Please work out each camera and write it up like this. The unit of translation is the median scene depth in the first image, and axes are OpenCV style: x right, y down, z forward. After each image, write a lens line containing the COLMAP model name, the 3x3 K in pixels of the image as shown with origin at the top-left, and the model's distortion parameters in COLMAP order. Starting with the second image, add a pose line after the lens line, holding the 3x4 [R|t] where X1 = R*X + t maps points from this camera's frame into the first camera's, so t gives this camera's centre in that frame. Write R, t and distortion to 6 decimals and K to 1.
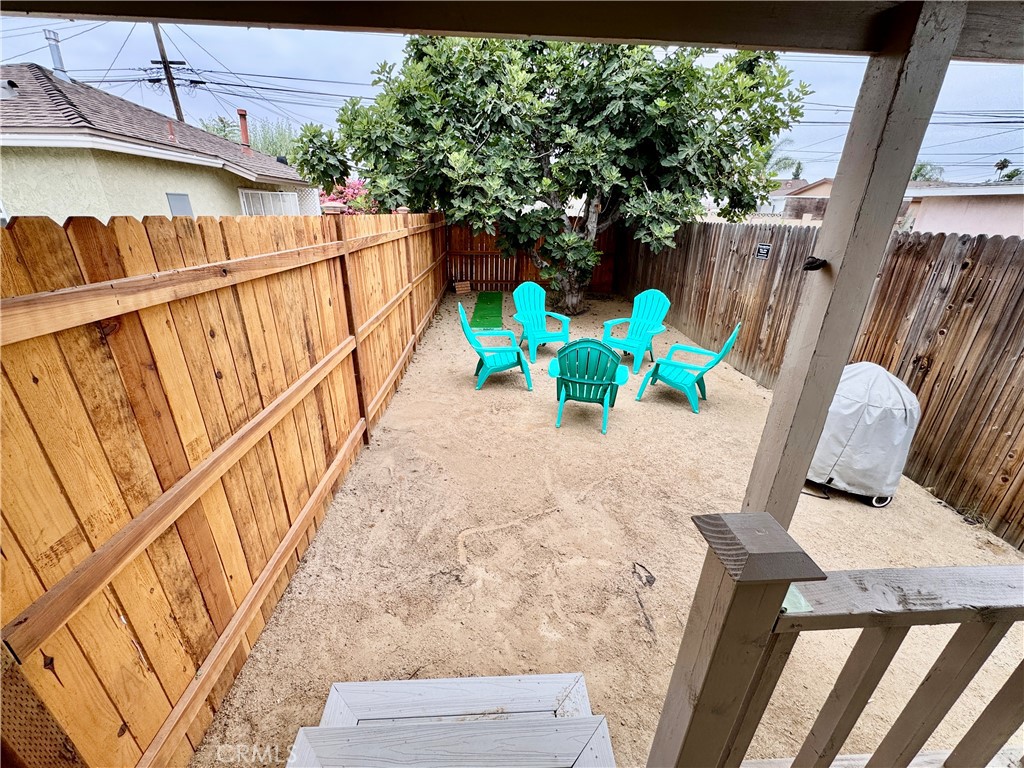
lens RADIAL K [[412.2, 0, 508.7], [0, 412.2, 381.7], [0, 0, 1]] dist [-0.000858, 0.000813]
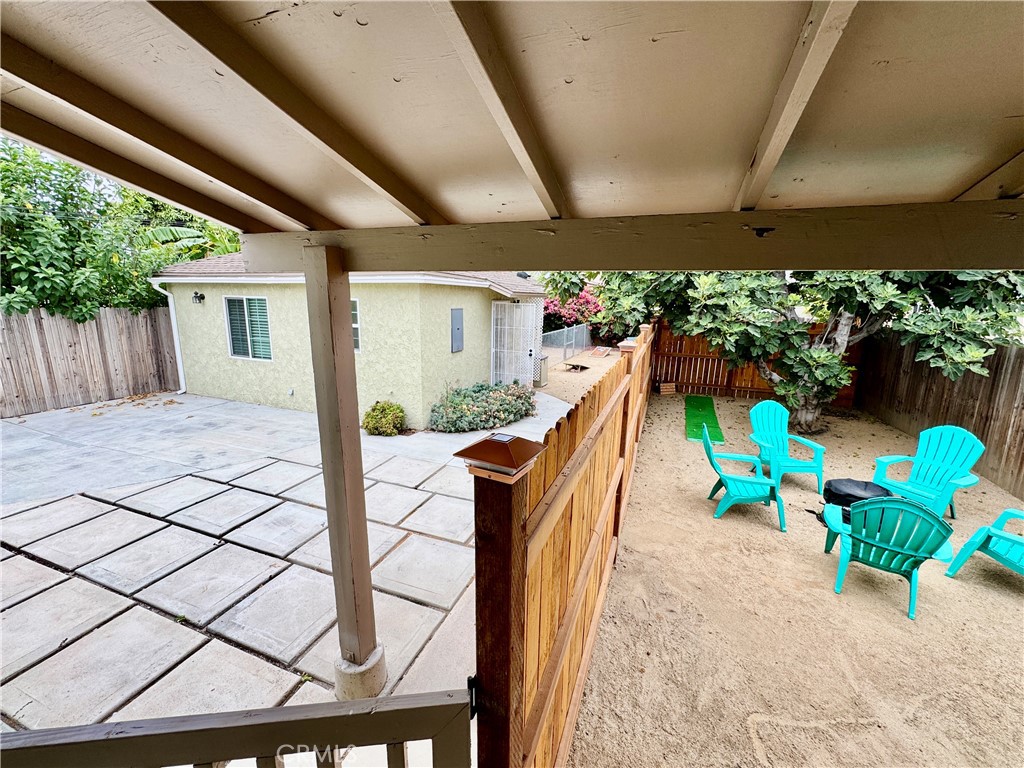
lens RADIAL K [[412.2, 0, 510.7], [0, 412.2, 381.2], [0, 0, 1]] dist [-0.000858, 0.000813]
pose [[0.919307, 0.076167, -0.386100, -0.141661], [-0.150520, 0.974547, -0.166139, -0.048150], [0.363619, 0.210849, 0.907372, -0.057695]]
